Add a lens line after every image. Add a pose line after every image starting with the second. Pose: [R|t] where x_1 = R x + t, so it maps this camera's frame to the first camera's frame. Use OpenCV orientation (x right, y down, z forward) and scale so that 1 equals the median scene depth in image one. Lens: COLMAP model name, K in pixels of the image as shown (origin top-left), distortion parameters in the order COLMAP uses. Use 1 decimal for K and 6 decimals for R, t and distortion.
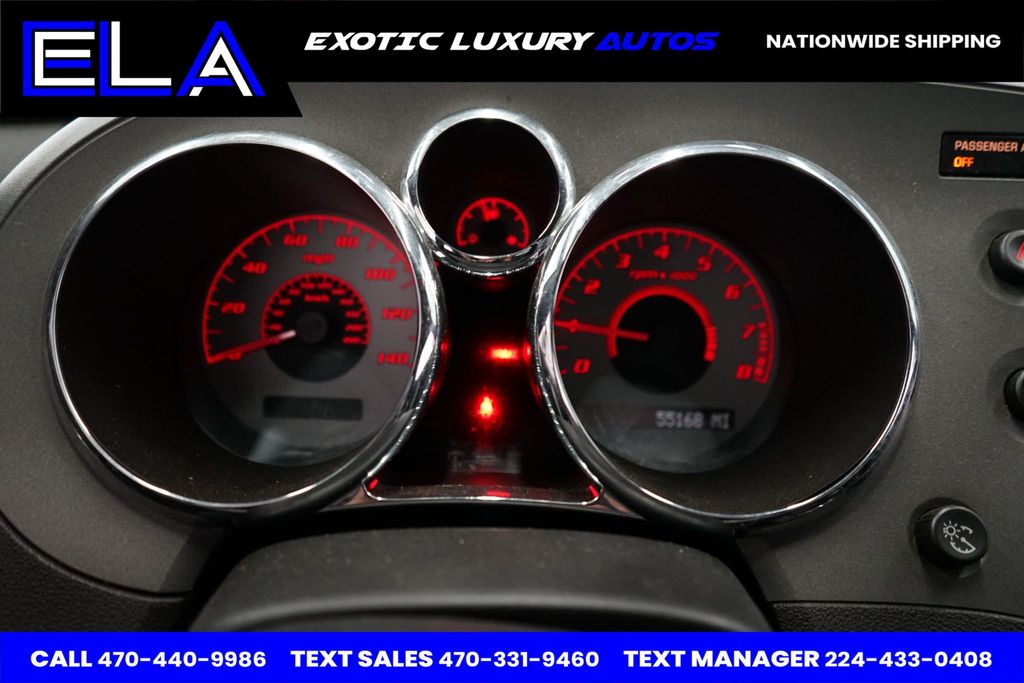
lens RADIAL K [[808.3, 0, 508.0], [0, 808.3, 338.9], [0, 0, 1]] dist [-0.005725, 0.003558]
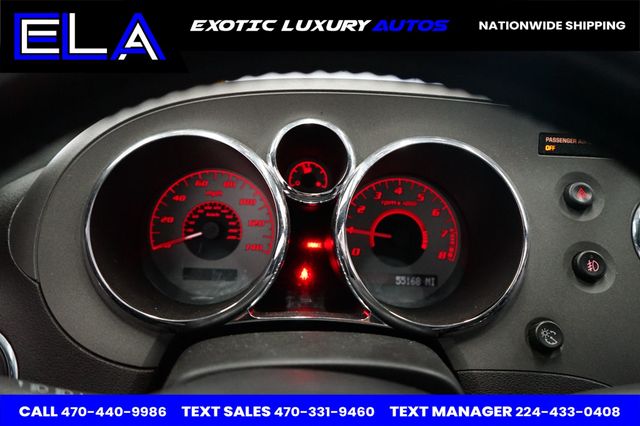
lens RADIAL K [[505.2, 0, 318.7], [0, 505.2, 216.7], [0, 0, 1]] dist [-0.005725, 0.003558]
pose [[0.999158, 0.004926, 0.040731, -0.055085], [-0.003011, 0.998894, -0.046923, 0.010013], [-0.040917, 0.046761, 0.998068, -0.209509]]
